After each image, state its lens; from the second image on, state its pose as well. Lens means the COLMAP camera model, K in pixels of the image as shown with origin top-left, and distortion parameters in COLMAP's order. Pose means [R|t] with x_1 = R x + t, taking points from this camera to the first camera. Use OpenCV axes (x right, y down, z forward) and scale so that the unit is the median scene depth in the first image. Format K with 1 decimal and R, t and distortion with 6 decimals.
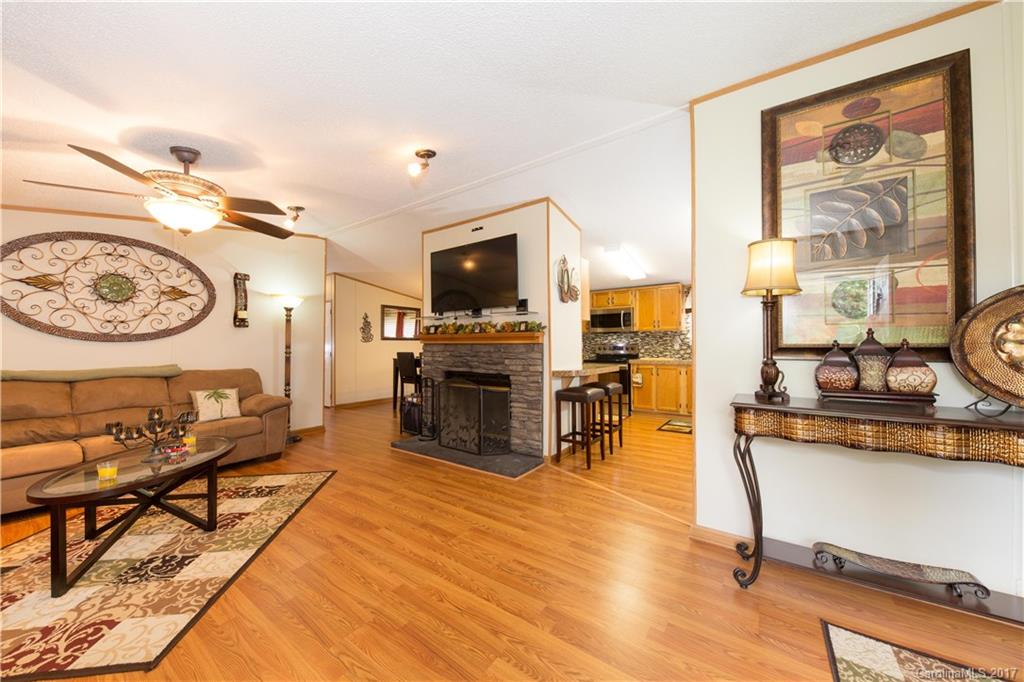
lens RADIAL K [[358.6, 0, 513.4], [0, 358.6, 342.3], [0, 0, 1]] dist [0.003827, -0.004298]
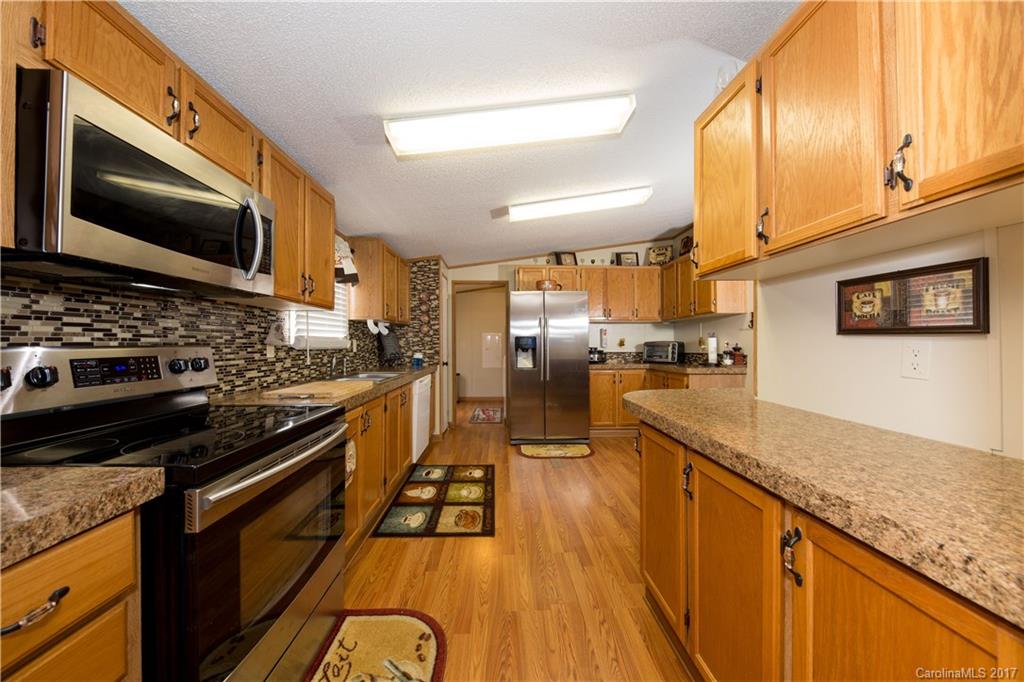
lens RADIAL K [[353.1, 0, 511.5], [0, 353.1, 342.6], [0, 0, 1]] dist [-0.000404, -0.002951]
pose [[-0.605342, 0.007266, 0.795932, 0.050257], [0.000600, 0.999962, -0.008671, 0.009708], [-0.795965, -0.004771, -0.605324, 1.982468]]
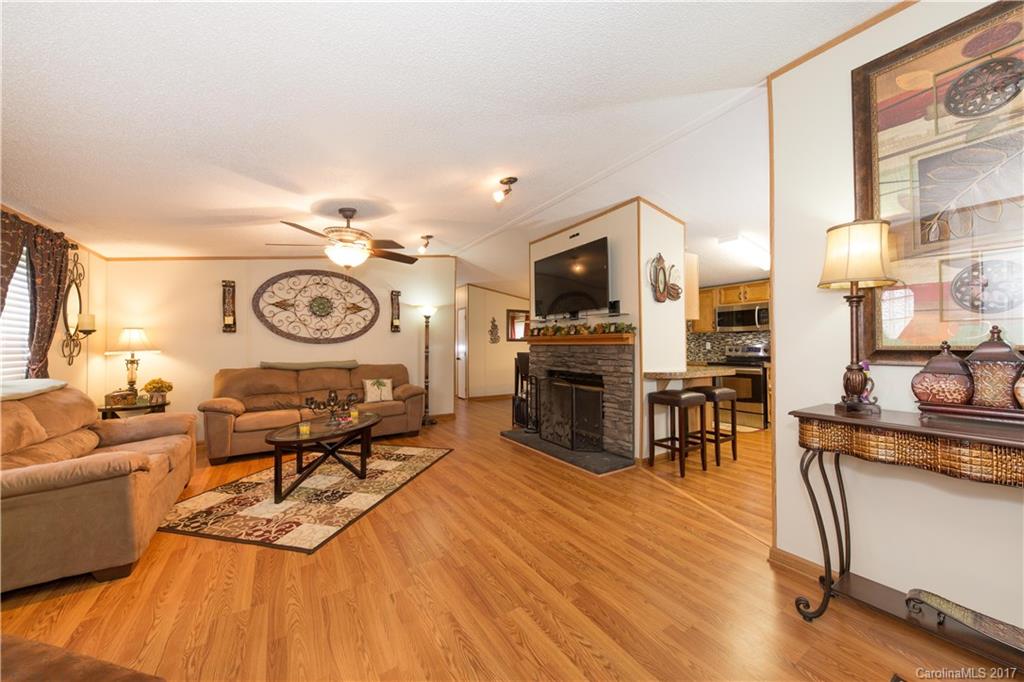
lens RADIAL K [[358.6, 0, 513.6], [0, 358.6, 342.3], [0, 0, 1]] dist [0.003827, -0.004298]
pose [[0.925667, -0.002885, -0.378329, 0.172117], [0.002563, 0.999996, -0.001357, -0.002929], [0.378331, 0.000287, 0.925670, -0.053493]]
